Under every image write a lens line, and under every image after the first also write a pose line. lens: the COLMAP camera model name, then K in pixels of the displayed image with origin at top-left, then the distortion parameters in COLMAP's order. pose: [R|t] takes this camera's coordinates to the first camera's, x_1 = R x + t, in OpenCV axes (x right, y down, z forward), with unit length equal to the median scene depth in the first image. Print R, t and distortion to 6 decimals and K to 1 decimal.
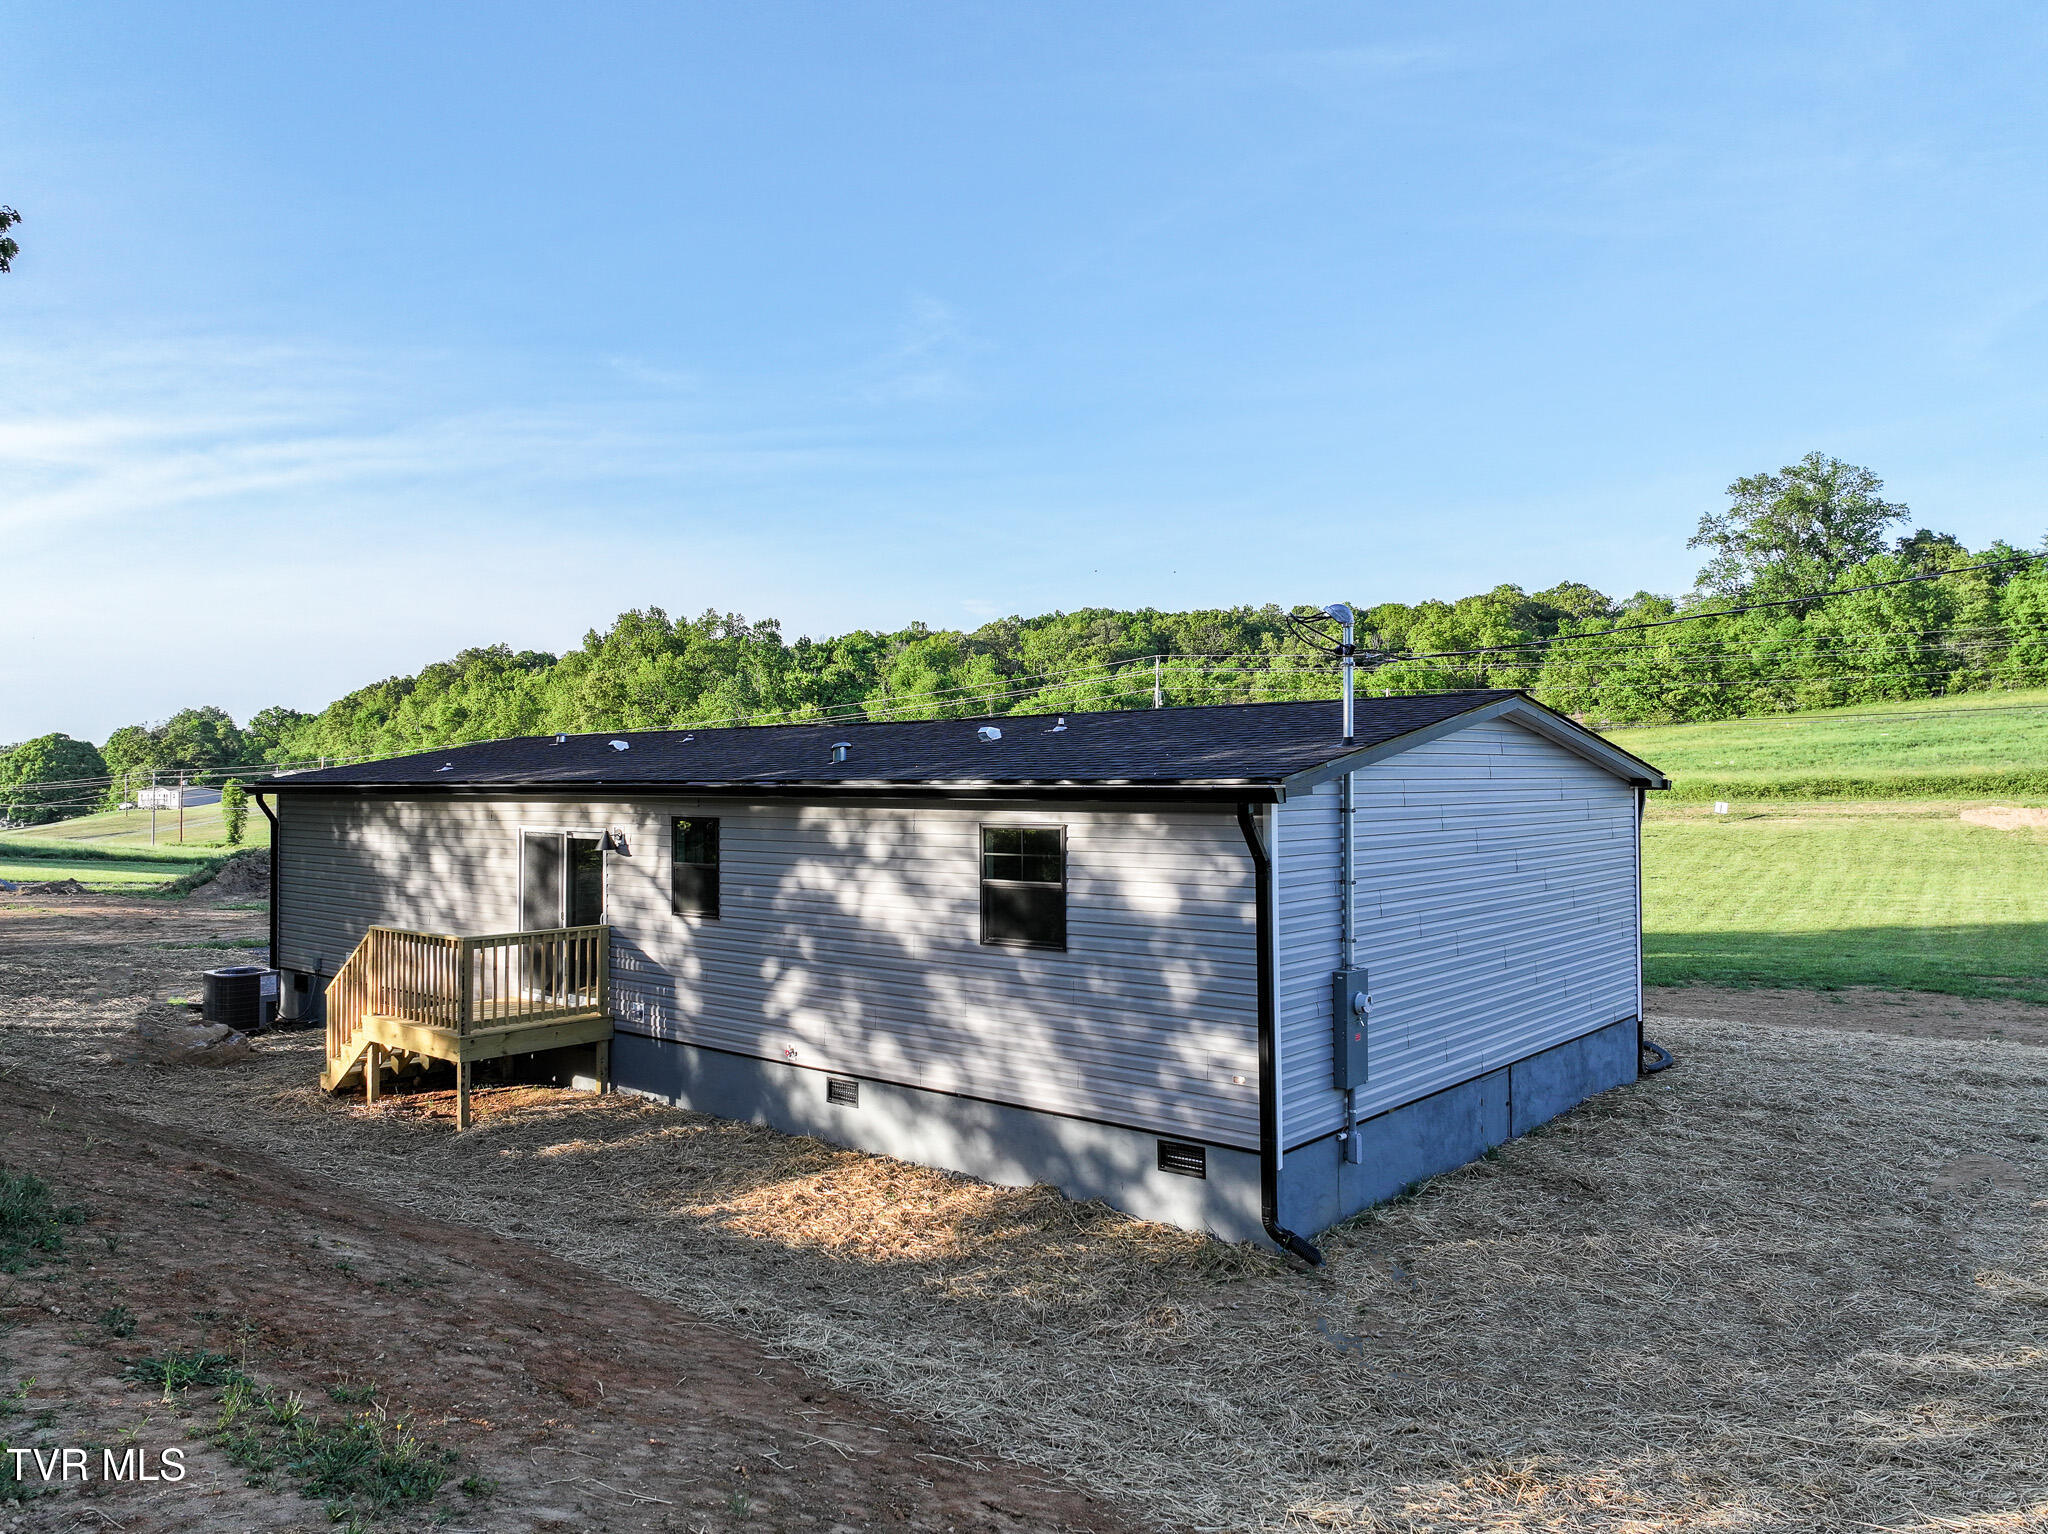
lens RADIAL K [[1451.1, 0, 1024.0], [0, 1451.1, 767.0], [0, 0, 1]] dist [0.018550, -0.001339]
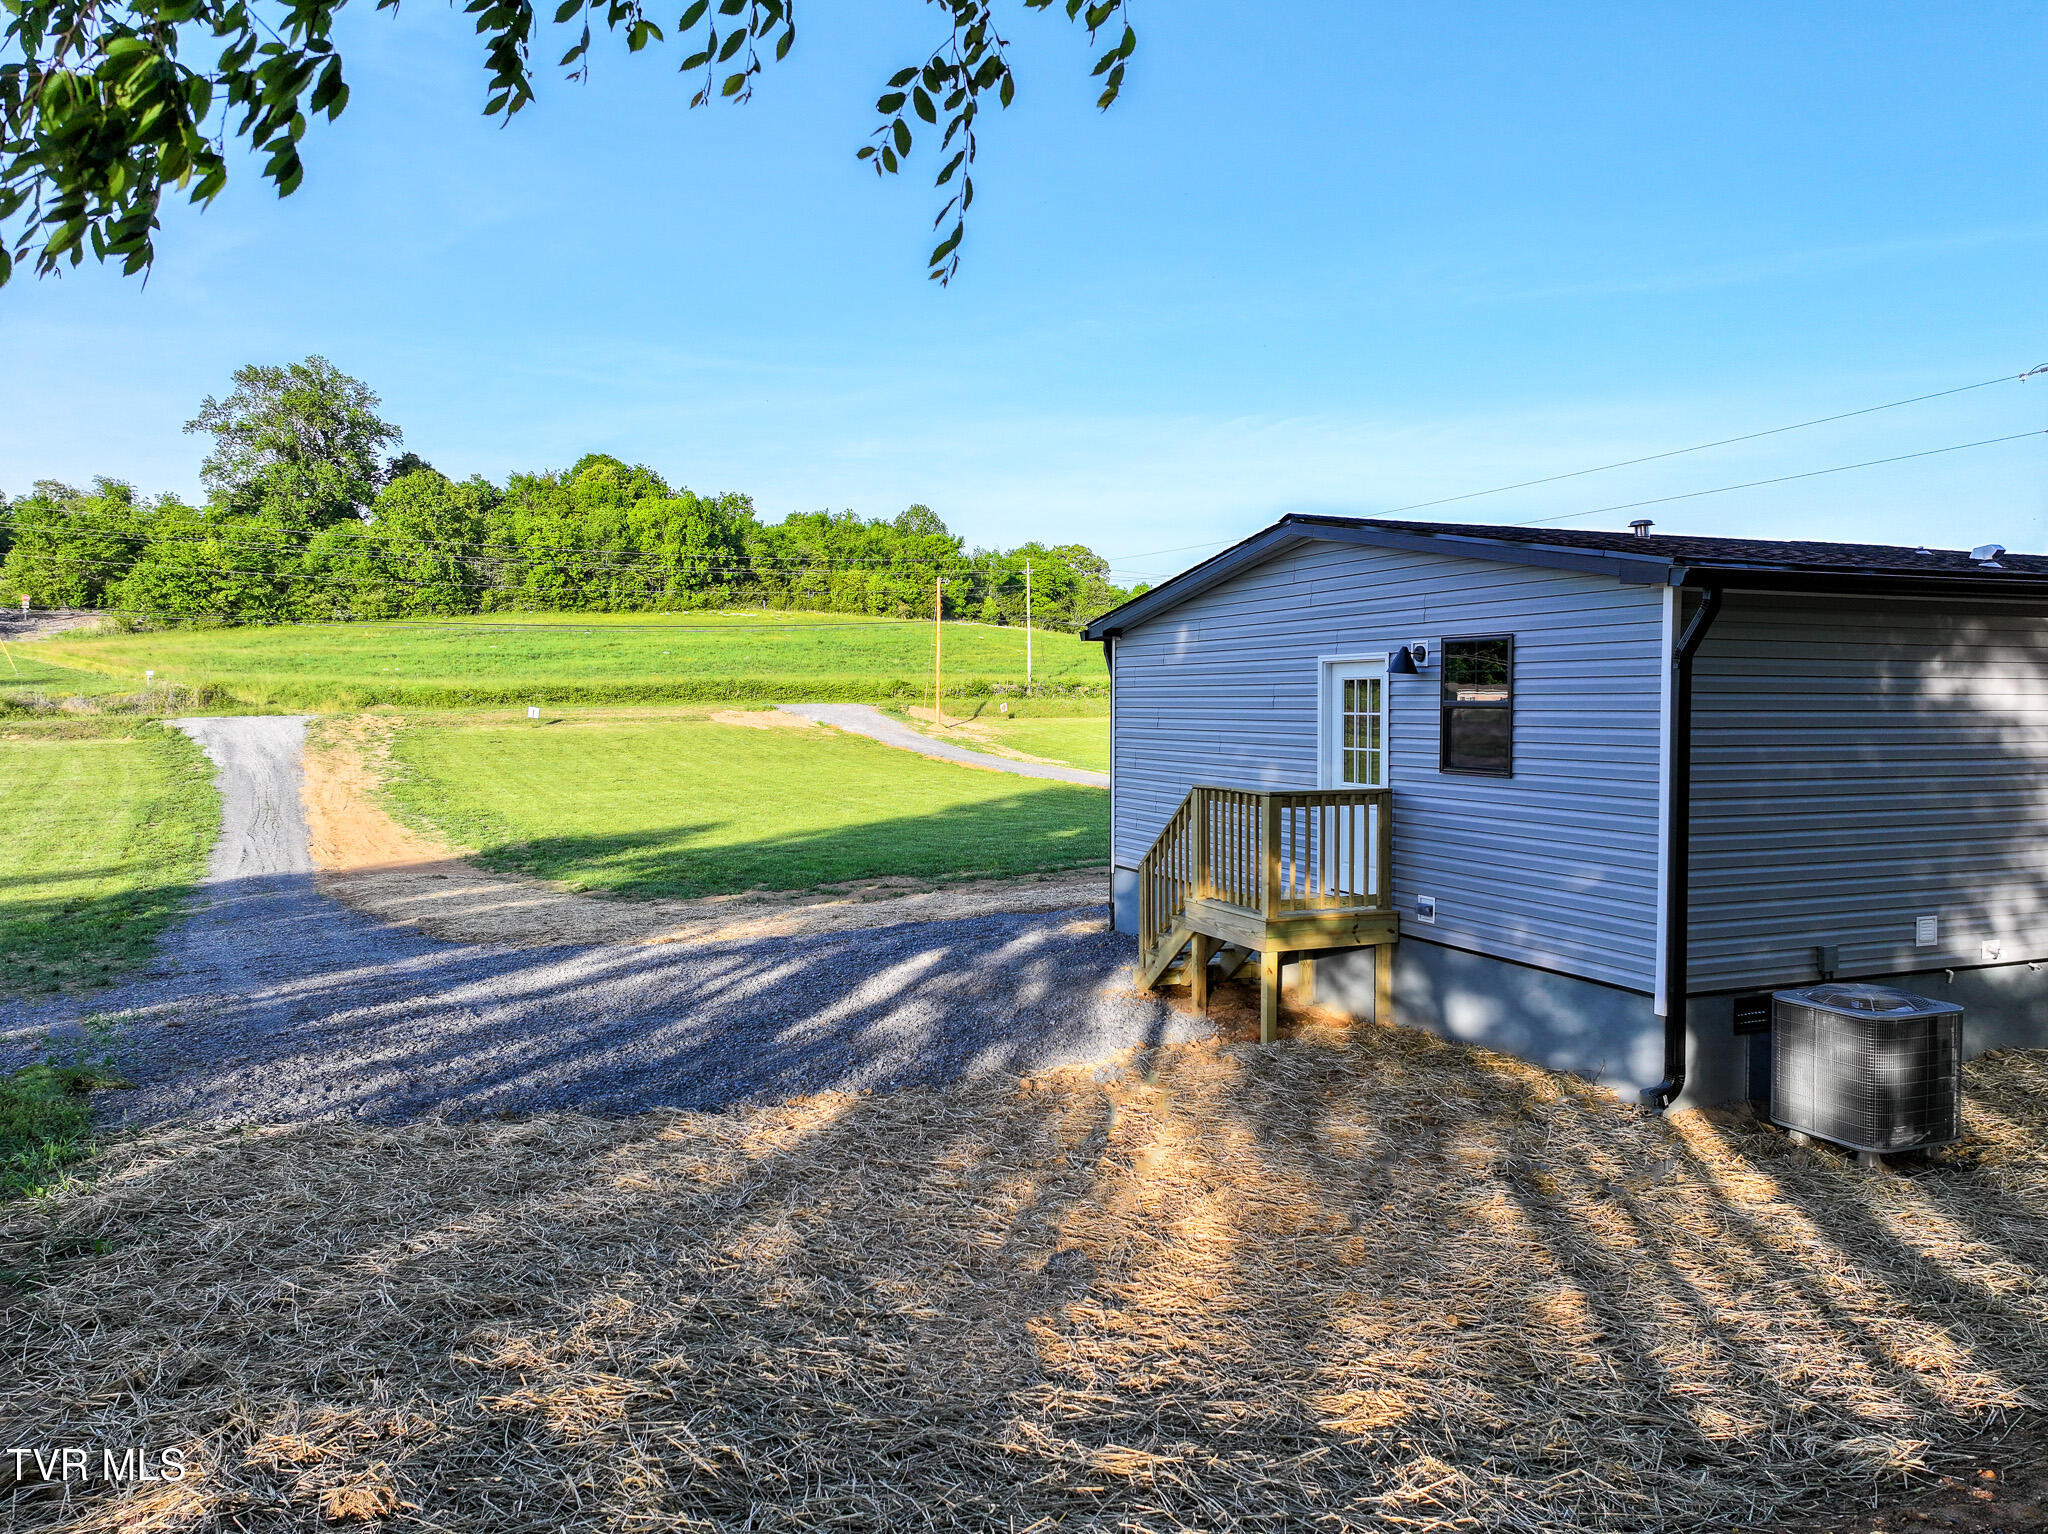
lens RADIAL K [[1451.1, 0, 1024.0], [0, 1451.1, 767.0], [0, 0, 1]] dist [0.018550, -0.001339]
pose [[0.430946, -0.038717, 0.901547, -0.166034], [-0.010528, 0.998795, 0.047926, 0.008581], [-0.902316, -0.030145, 0.430020, 0.166272]]
